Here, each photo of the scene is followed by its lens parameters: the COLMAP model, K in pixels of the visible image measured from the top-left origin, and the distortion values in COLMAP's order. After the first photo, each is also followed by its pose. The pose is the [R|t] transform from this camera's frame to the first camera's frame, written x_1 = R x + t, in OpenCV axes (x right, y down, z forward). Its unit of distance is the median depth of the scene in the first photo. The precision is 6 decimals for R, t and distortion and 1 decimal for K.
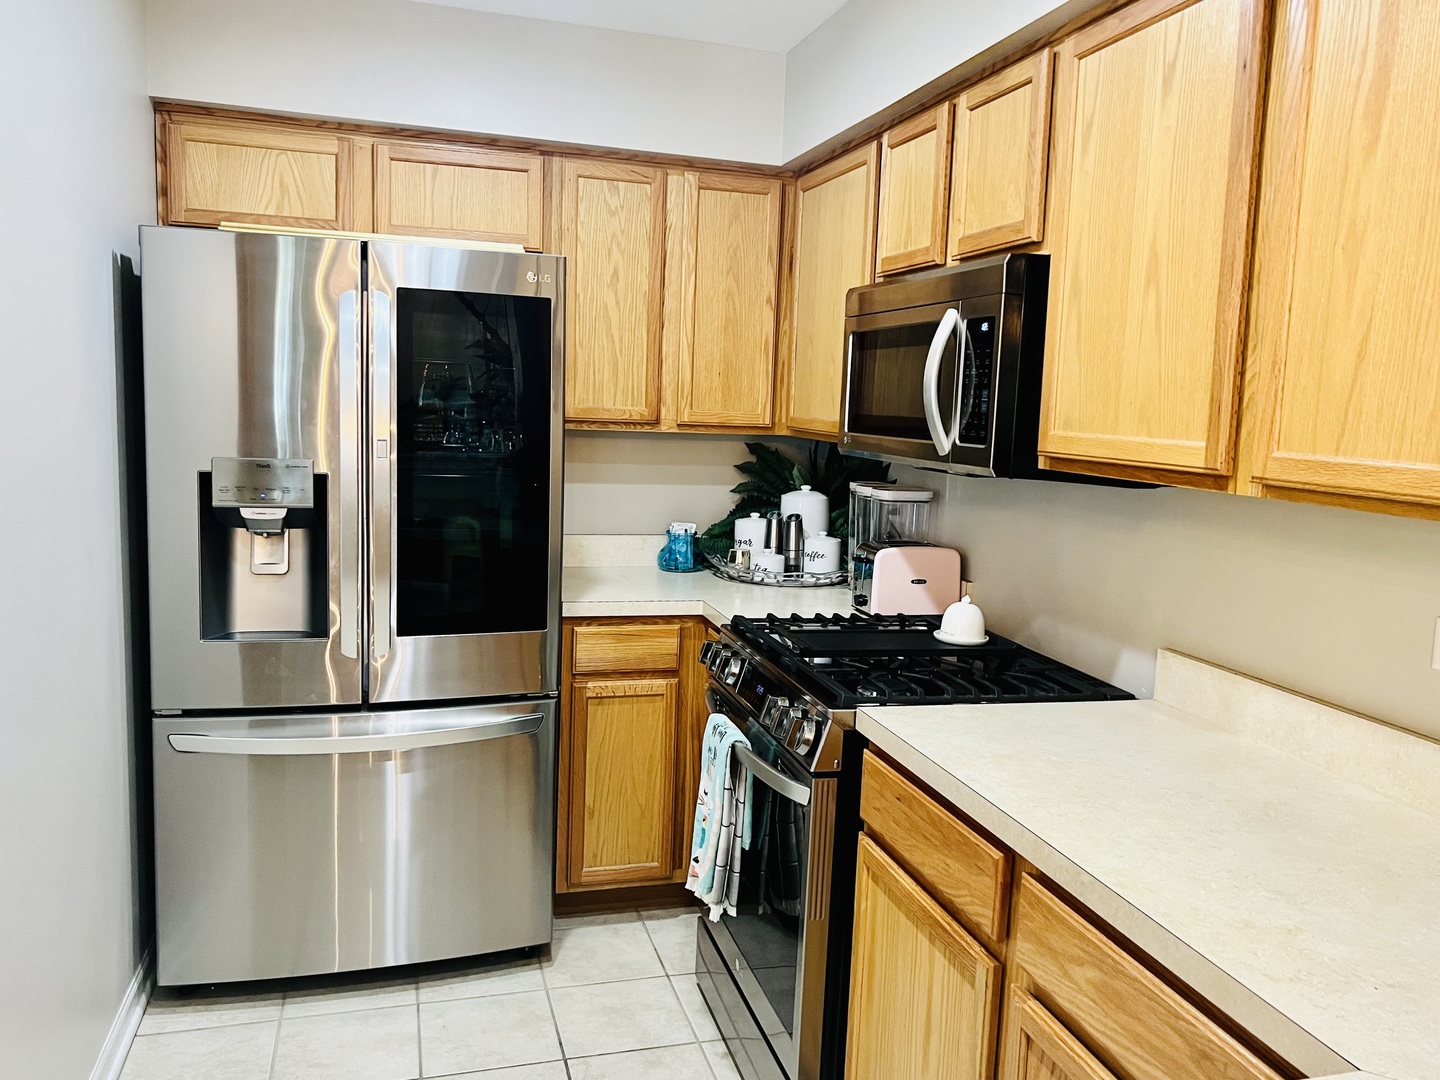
lens RADIAL K [[1152.7, 0, 731.4], [0, 1152.7, 535.5], [0, 0, 1]] dist [0.038695, -0.047176]
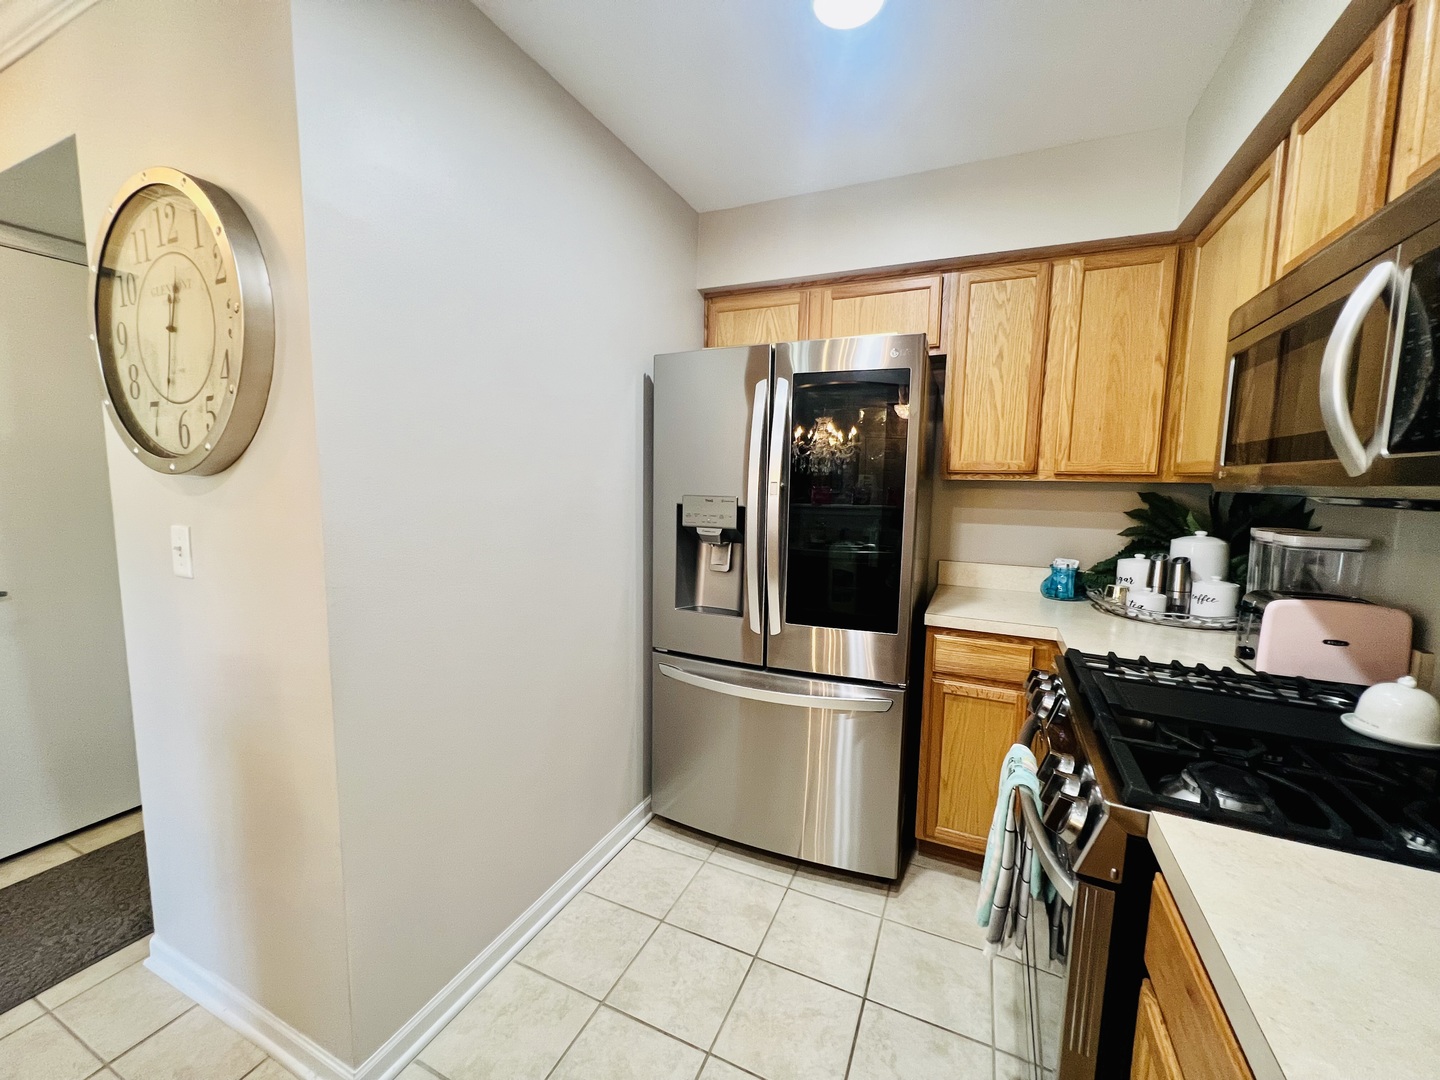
lens RADIAL K [[587.6, 0, 697.1], [0, 587.6, 537.1], [0, 0, 1]] dist [-0.010847, 0.002048]
pose [[0.746159, 0.041877, -0.664449, 0.088109], [-0.066526, 0.997715, -0.011827, -0.001059], [0.662436, 0.053028, 0.747240, 0.343920]]
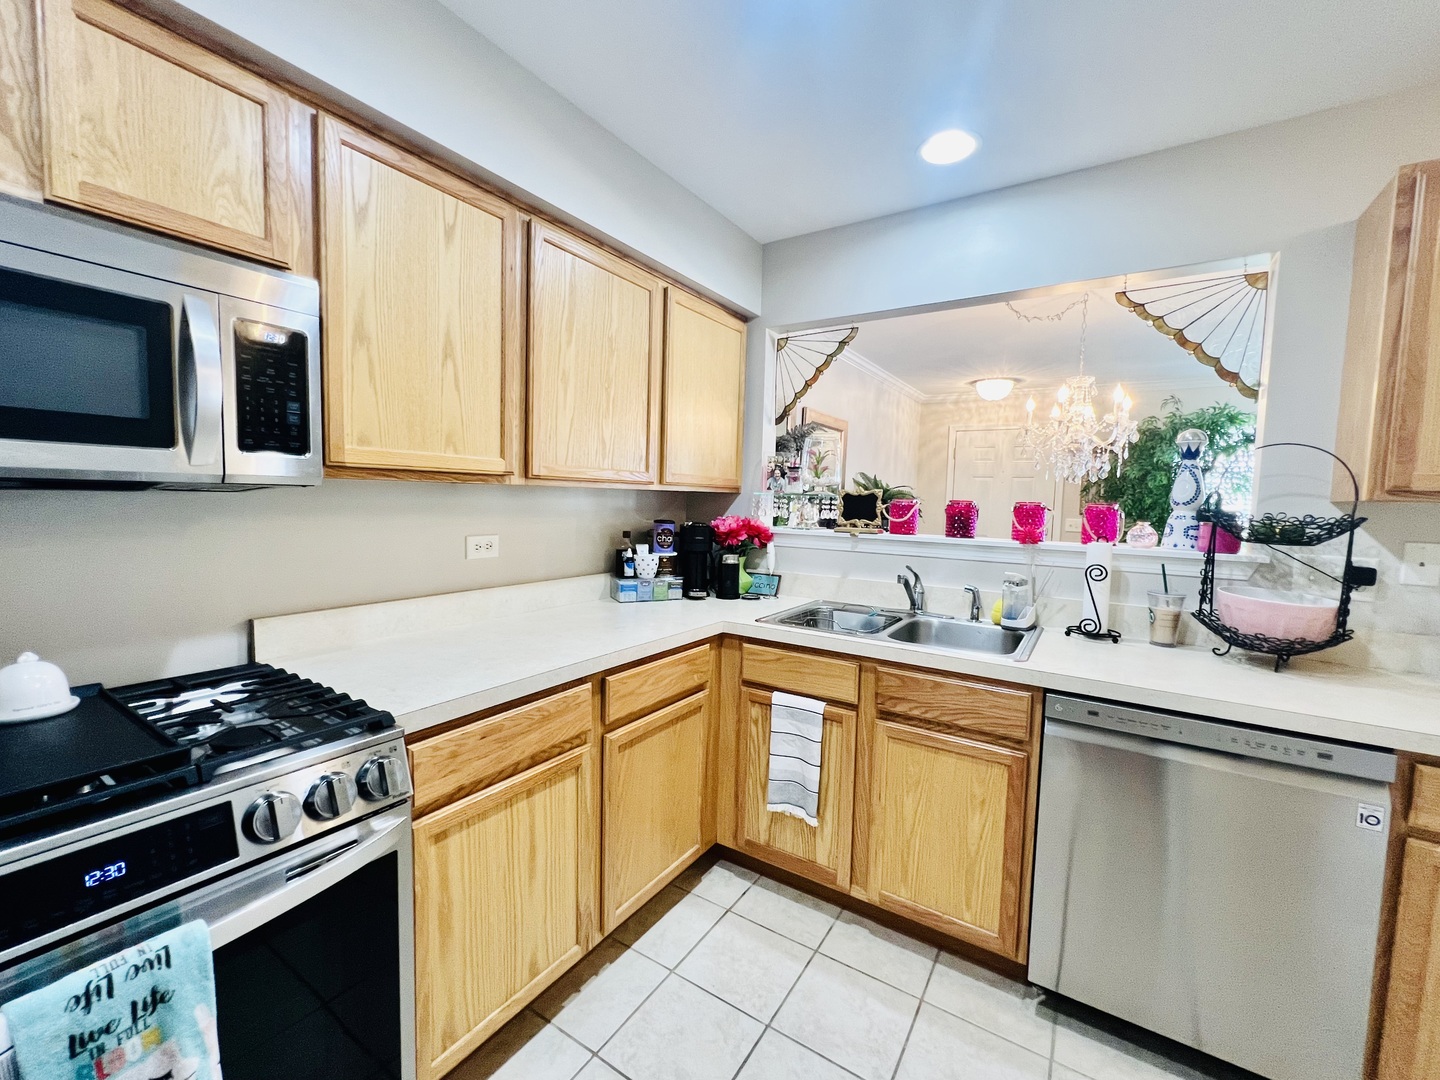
lens RADIAL K [[587.6, 0, 714.3], [0, 587.6, 534.9], [0, 0, 1]] dist [-0.010847, 0.002048]
pose [[-0.648184, -0.109963, 0.753502, -0.297081], [0.033559, 0.984432, 0.172532, -0.059154], [-0.760744, 0.137119, -0.634403, 0.725704]]
